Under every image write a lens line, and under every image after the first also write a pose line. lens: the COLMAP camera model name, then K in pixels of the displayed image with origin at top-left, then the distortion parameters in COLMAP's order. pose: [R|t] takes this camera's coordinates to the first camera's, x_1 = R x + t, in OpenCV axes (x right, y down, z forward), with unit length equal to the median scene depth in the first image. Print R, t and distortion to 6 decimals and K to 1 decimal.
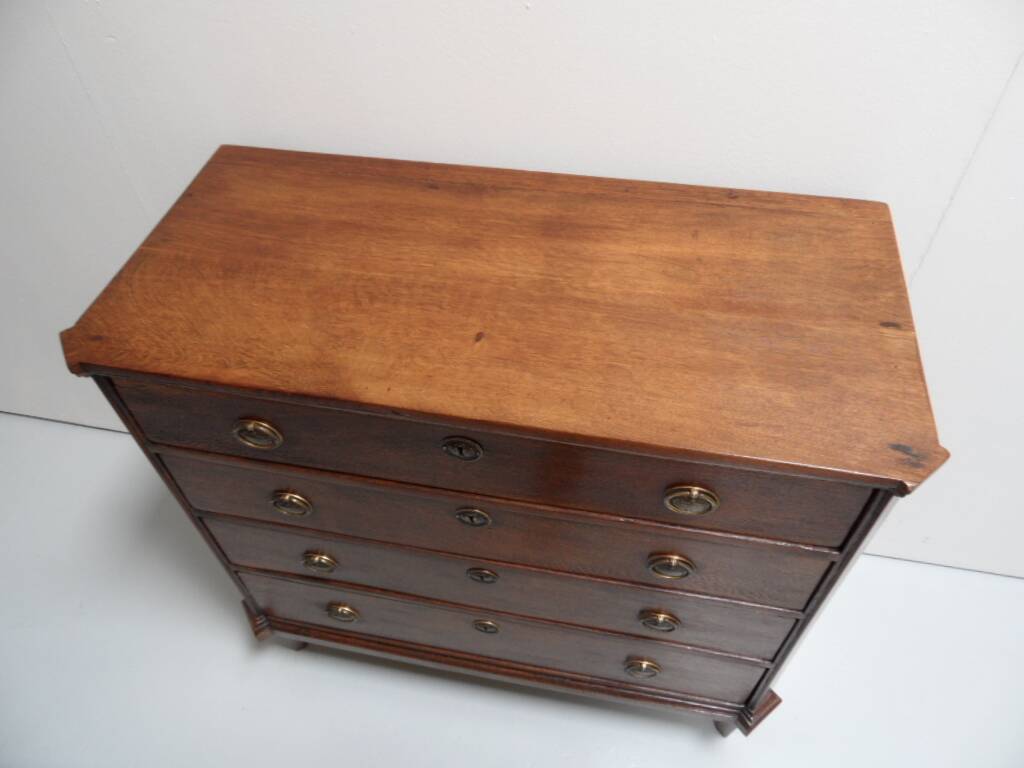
lens RADIAL K [[742.6, 0, 510.9], [0, 742.6, 381.5], [0, 0, 1]] dist [-0.032062, 0.017112]
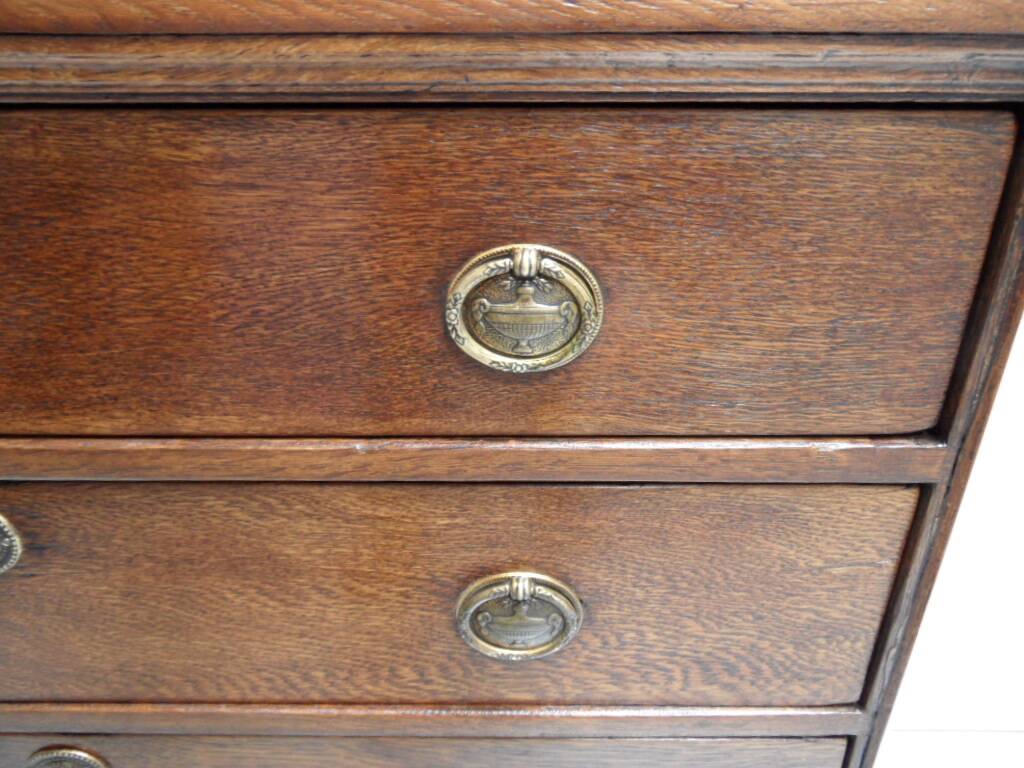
lens RADIAL K [[742.6, 0, 509.2], [0, 742.6, 374.3], [0, 0, 1]] dist [-0.032062, 0.017112]
pose [[0.981540, -0.051377, 0.184229, 0.154626], [0.120195, 0.914965, -0.385216, 0.295328], [-0.148771, 0.400248, 0.904250, 0.635861]]
